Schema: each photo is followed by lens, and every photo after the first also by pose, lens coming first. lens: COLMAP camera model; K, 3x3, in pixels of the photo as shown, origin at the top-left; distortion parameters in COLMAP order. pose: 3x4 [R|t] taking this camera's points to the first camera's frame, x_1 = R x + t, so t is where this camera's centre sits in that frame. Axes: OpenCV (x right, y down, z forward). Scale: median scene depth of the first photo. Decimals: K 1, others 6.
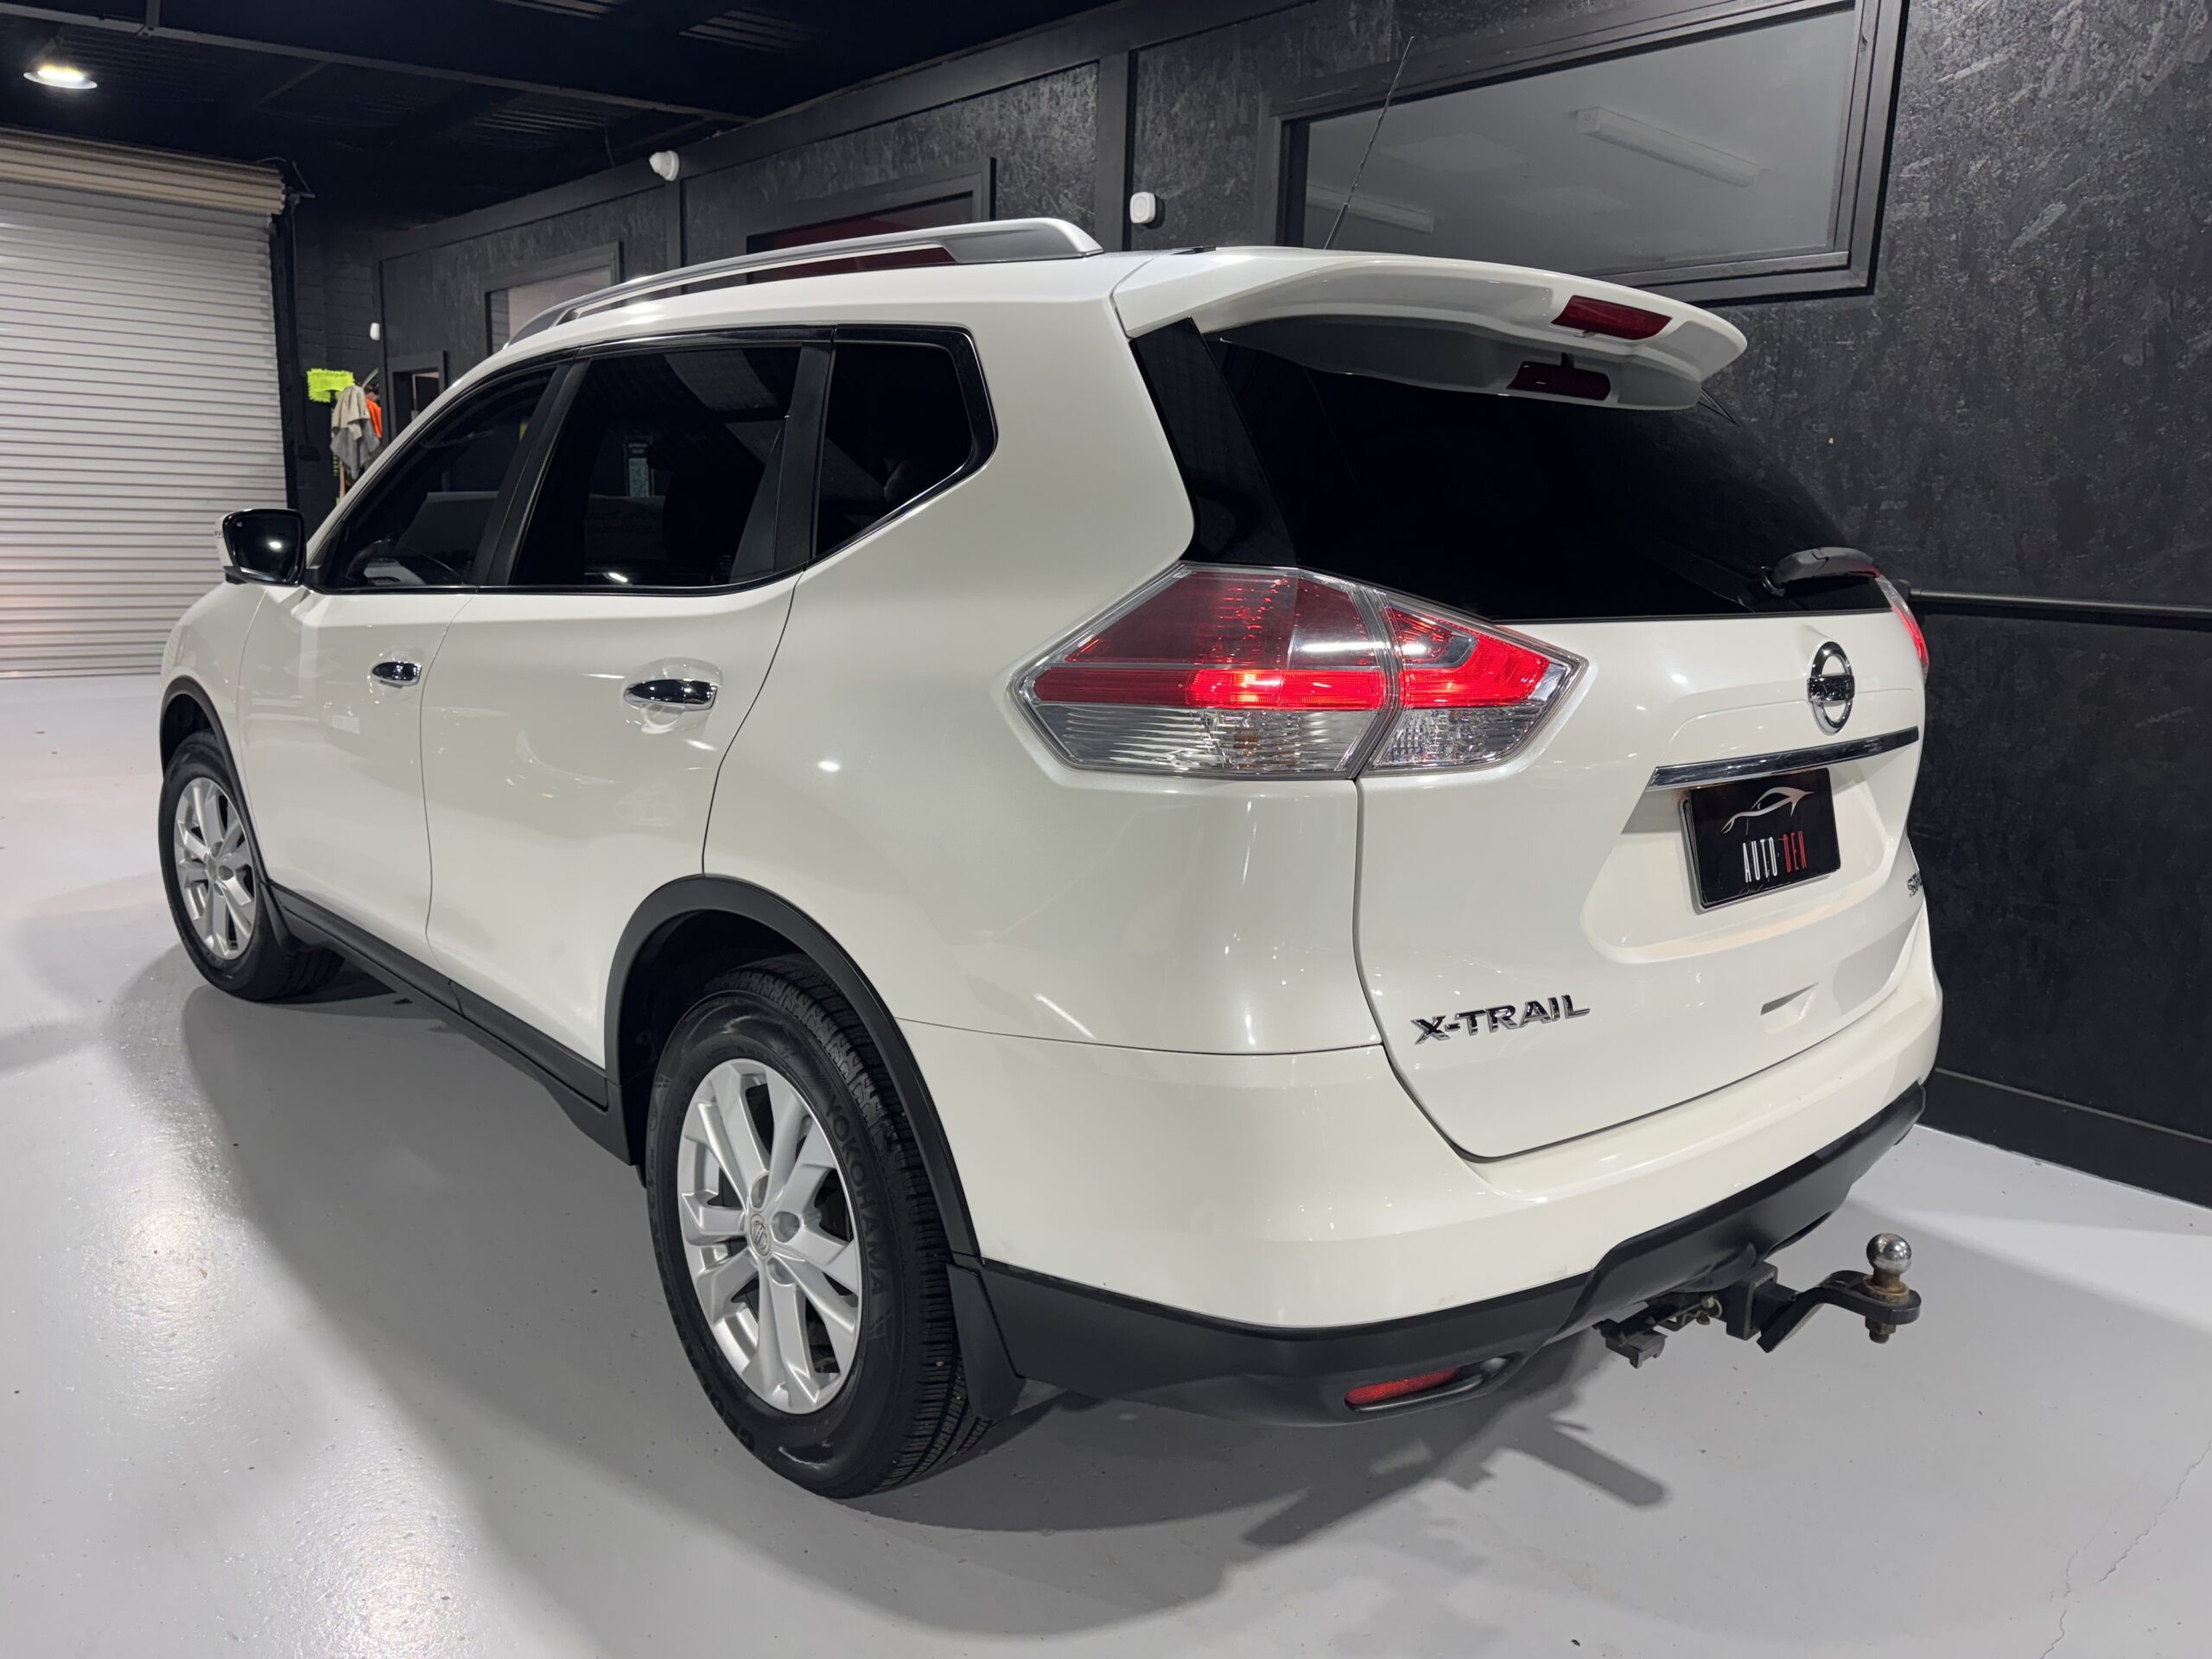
lens RADIAL K [[1569.9, 0, 1101.9], [0, 1569.9, 833.7], [0, 0, 1]] dist [0.018232, -0.020316]
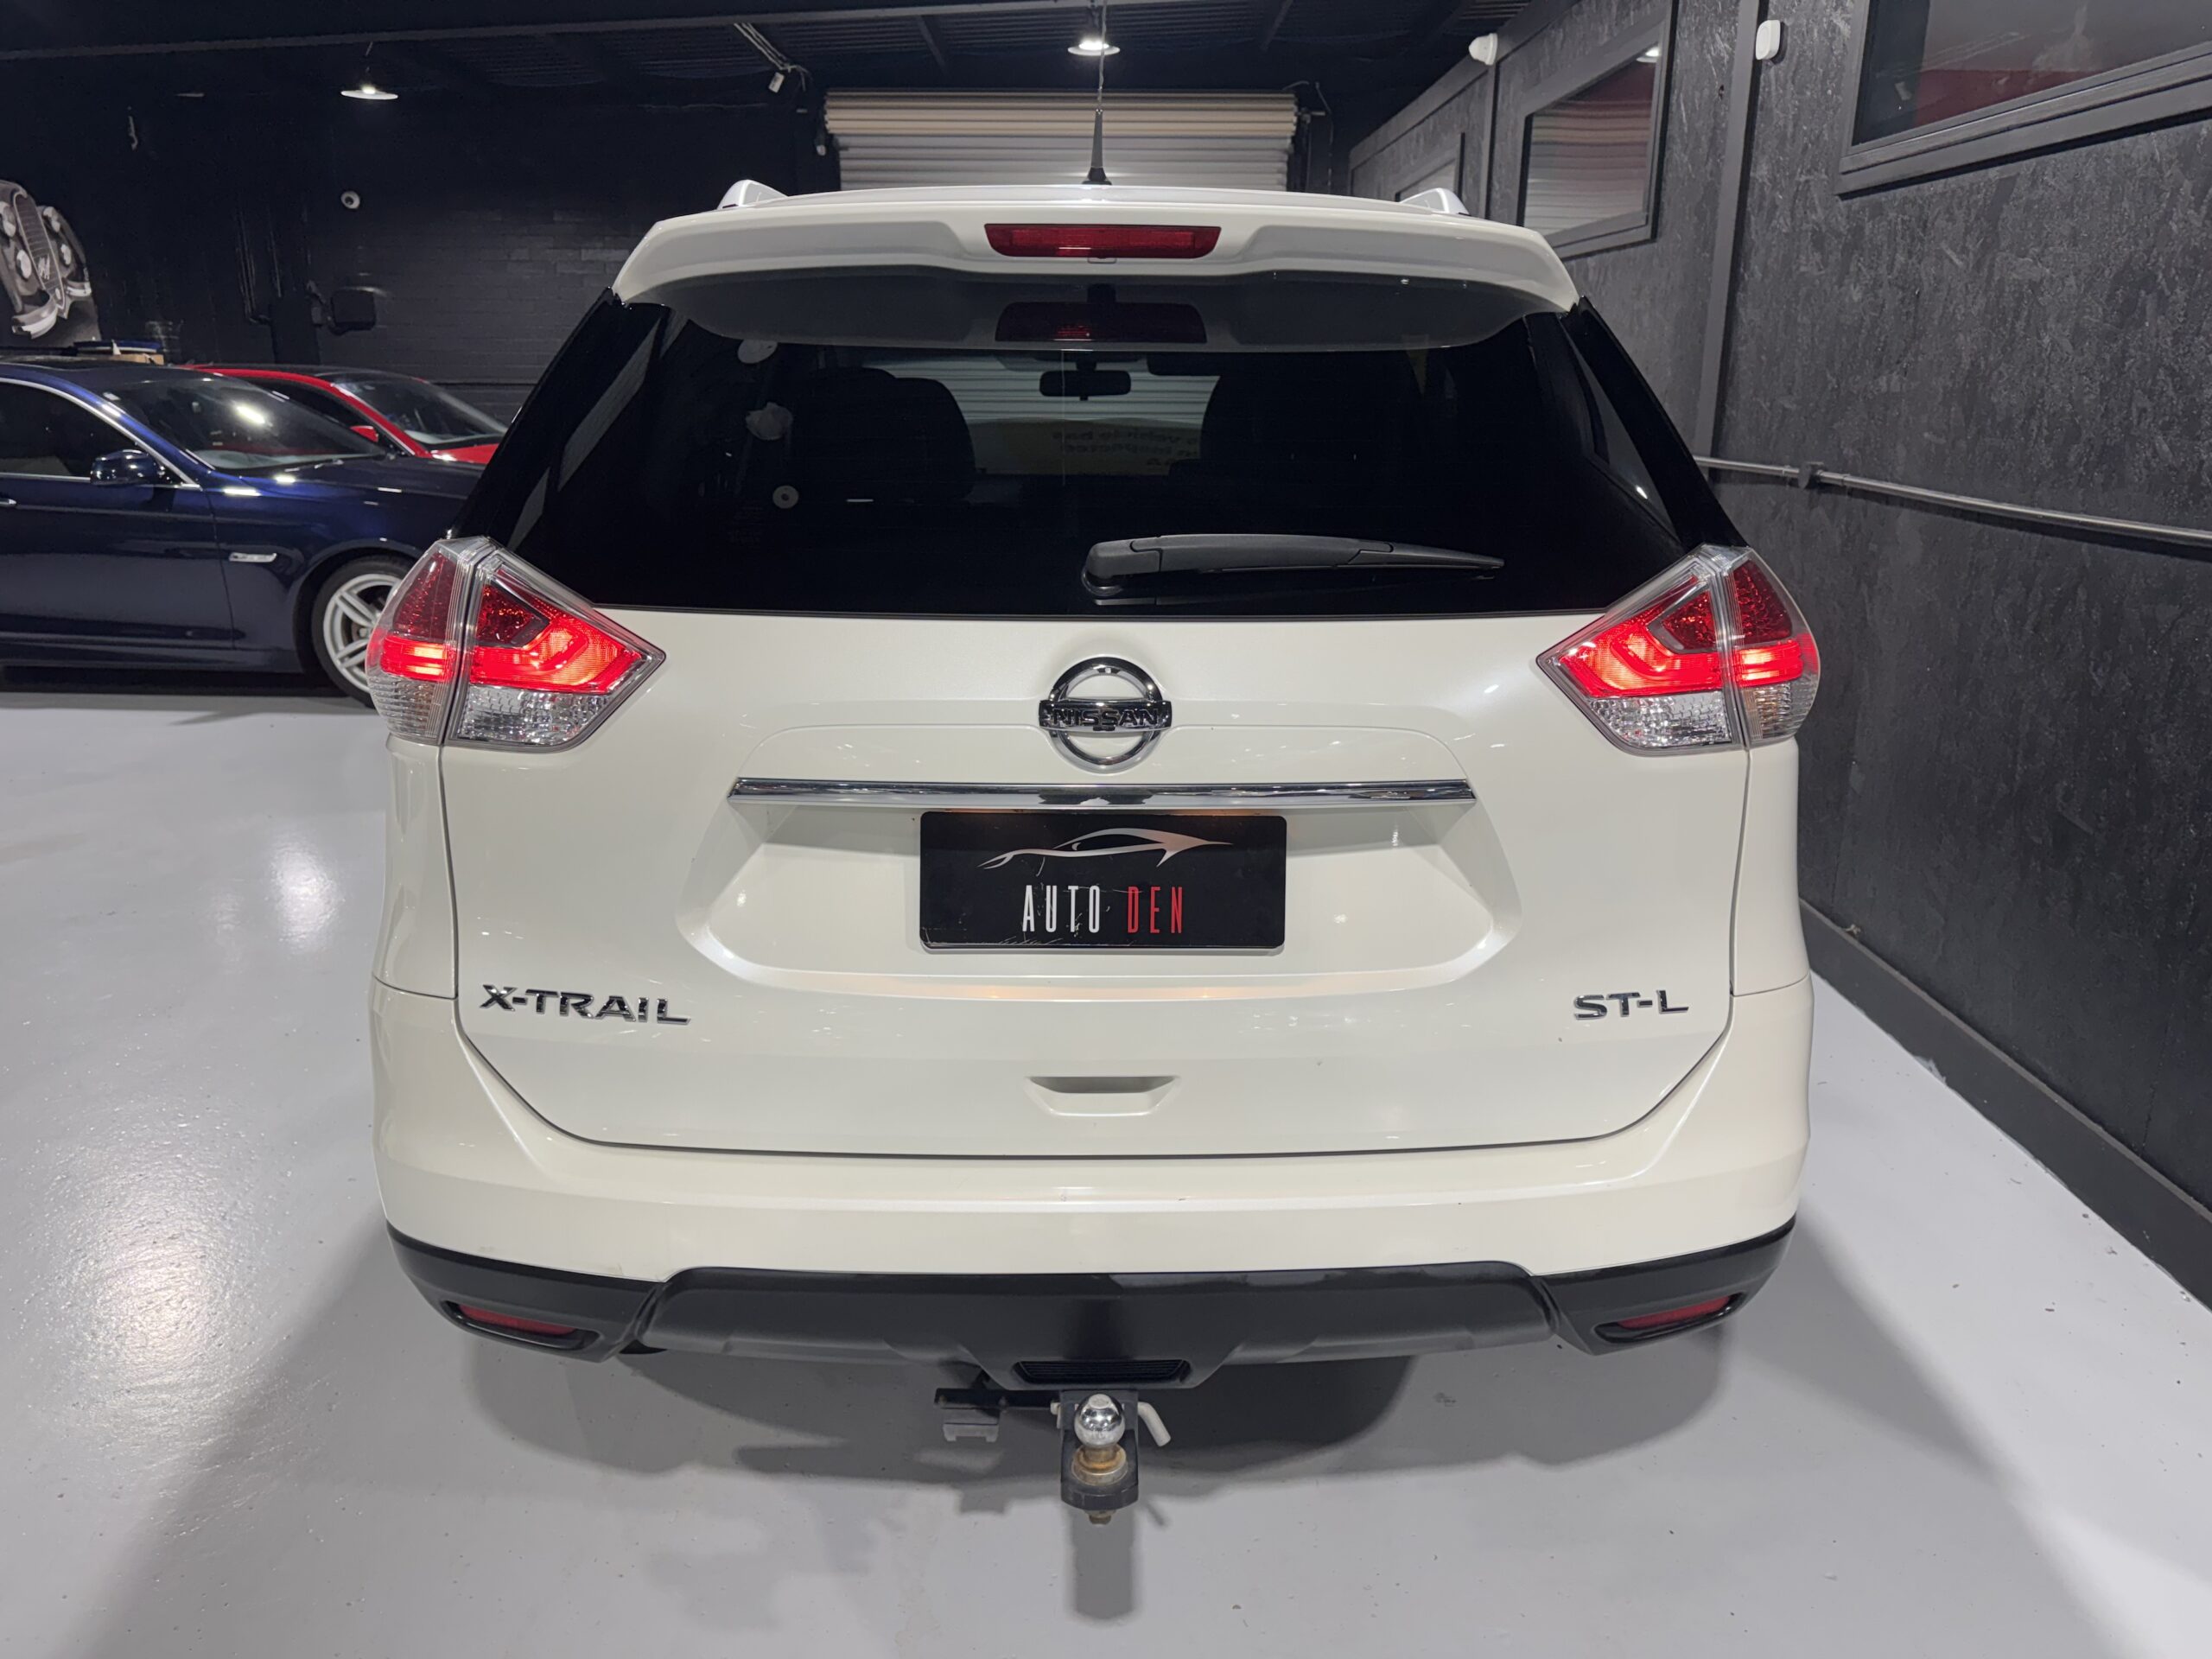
lens RADIAL K [[1569.9, 0, 1115.6], [0, 1569.9, 824.8], [0, 0, 1]] dist [0.018232, -0.020316]
pose [[0.749309, 0.156451, -0.643475, 0.931313], [-0.110635, 0.987610, 0.111291, -0.119170], [0.652914, -0.012200, 0.757334, 0.380537]]
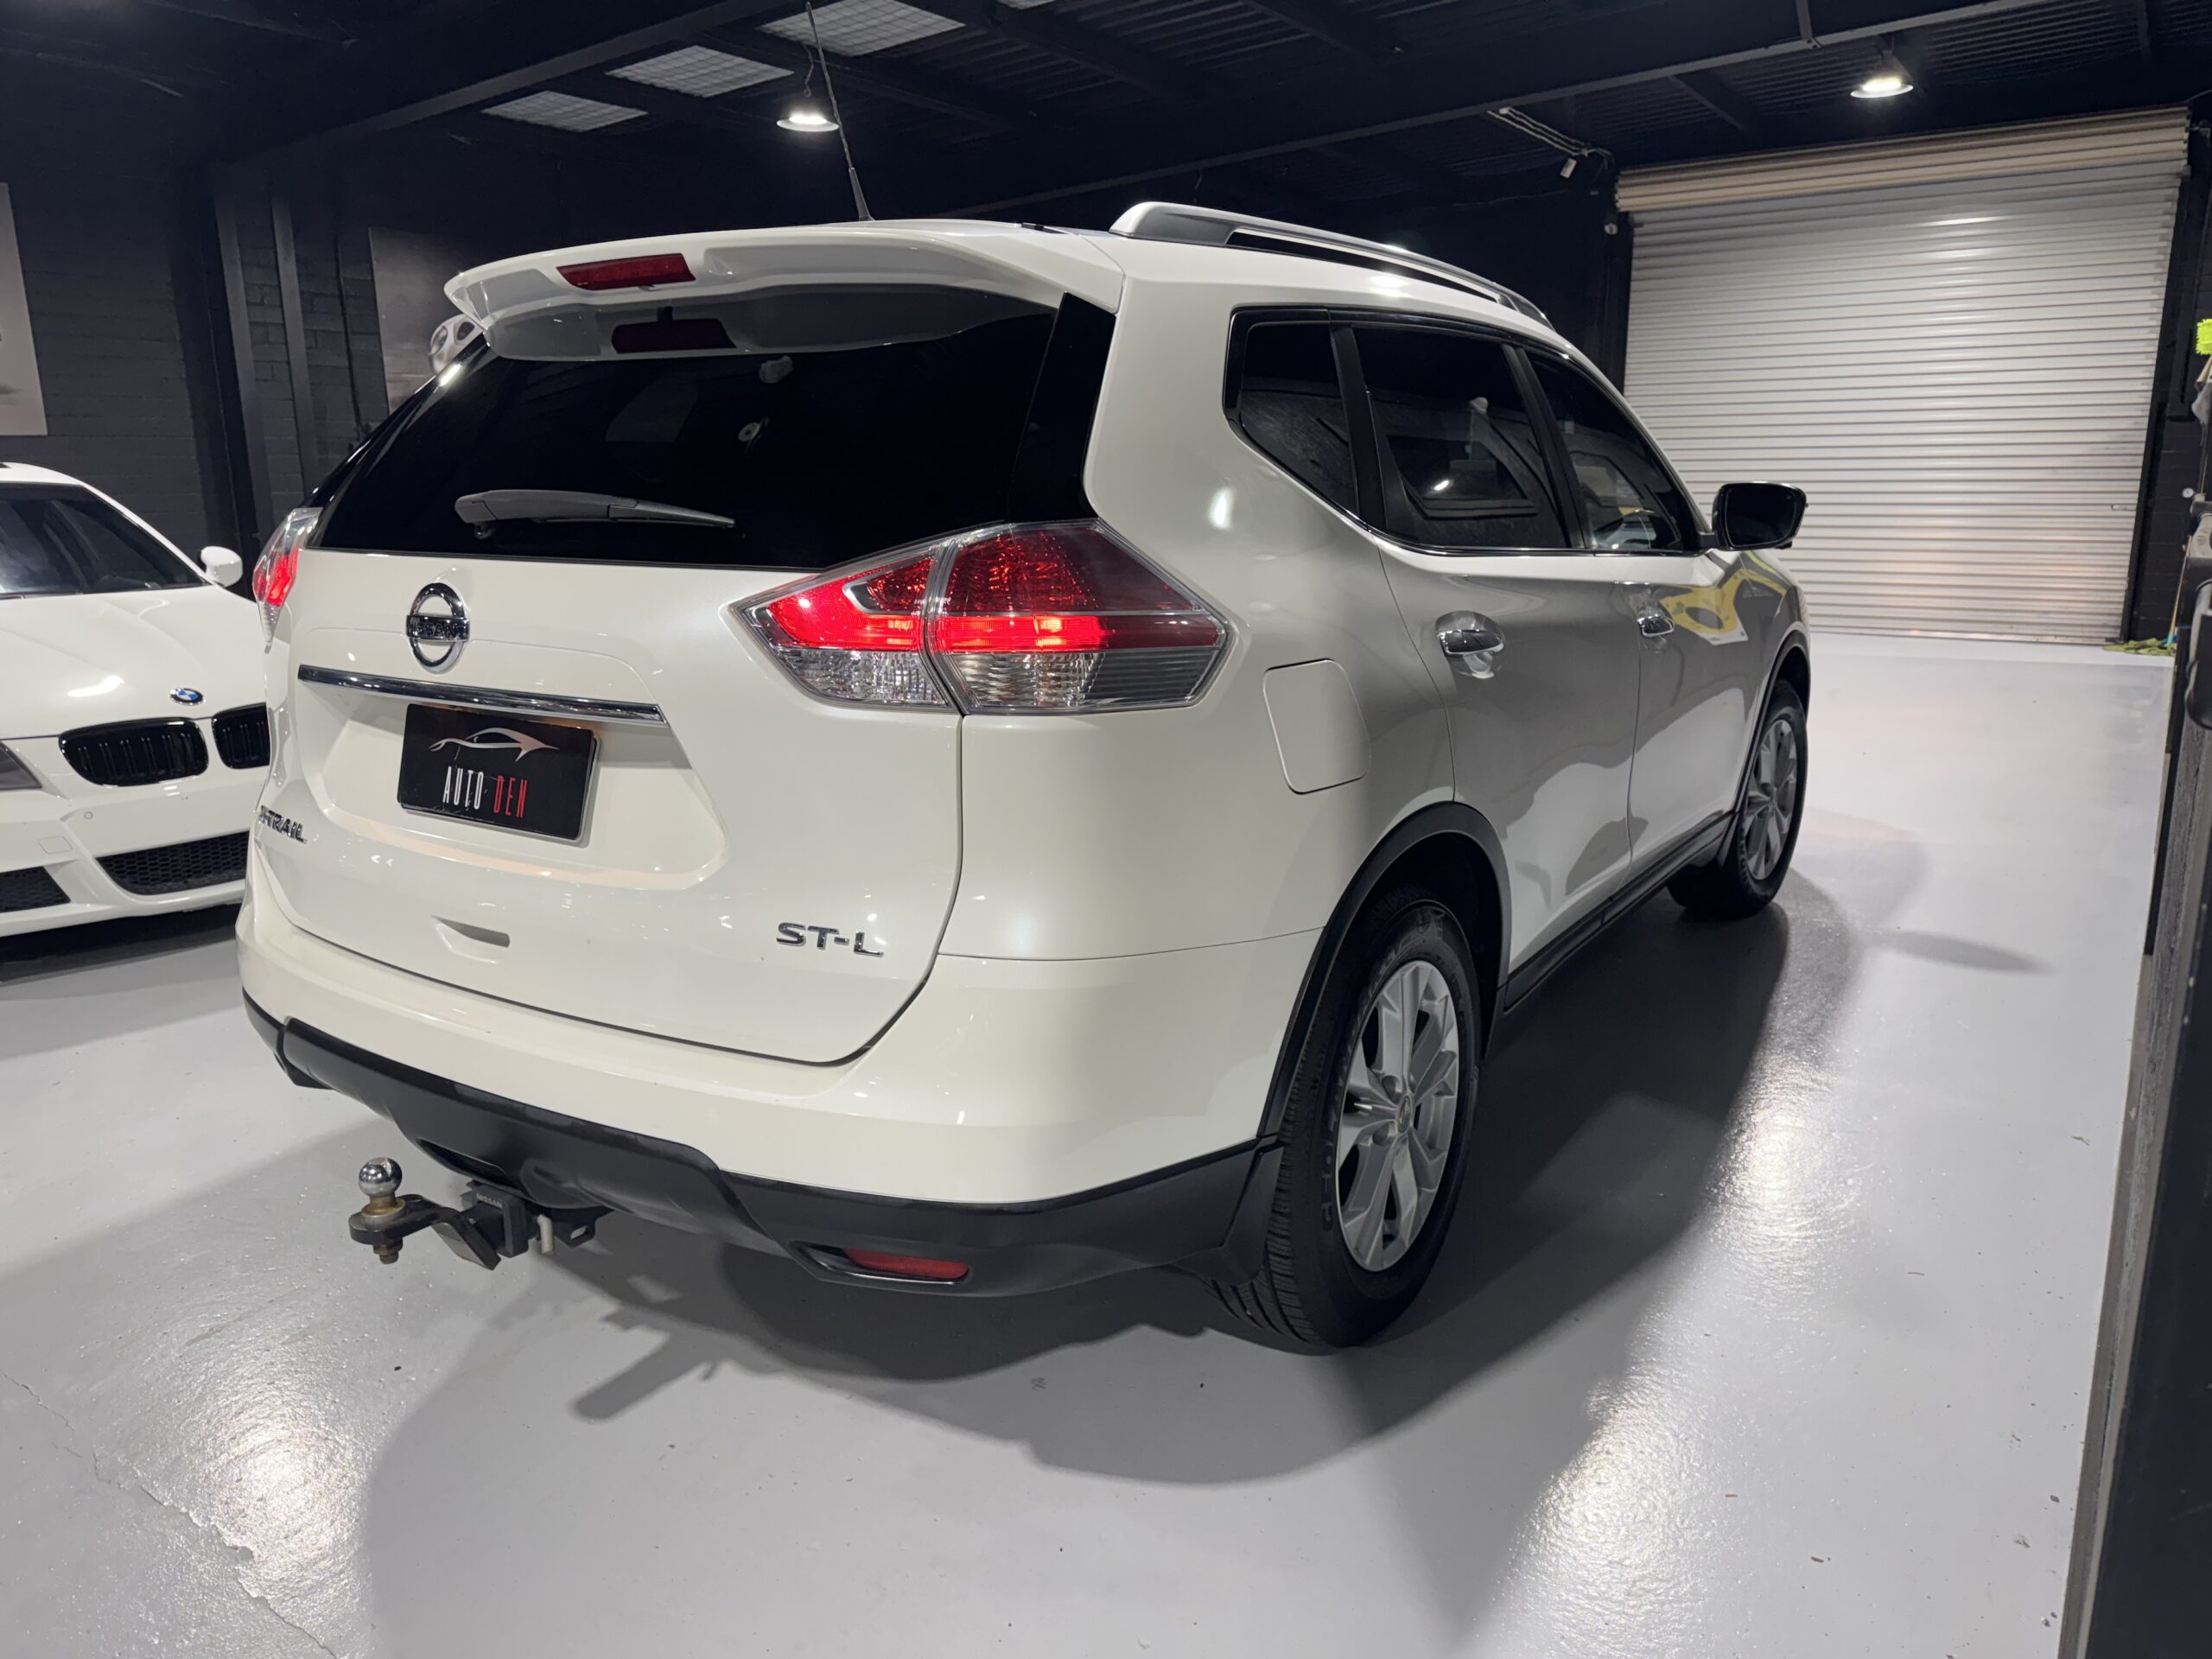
lens RADIAL K [[1569.9, 0, 1106.2], [0, 1569.9, 823.0], [0, 0, 1]] dist [0.018232, -0.020316]
pose [[0.236360, 0.179184, -0.955001, 1.484580], [-0.171127, 0.975163, 0.140613, -0.177635], [0.956478, 0.130191, 0.261153, 1.101290]]
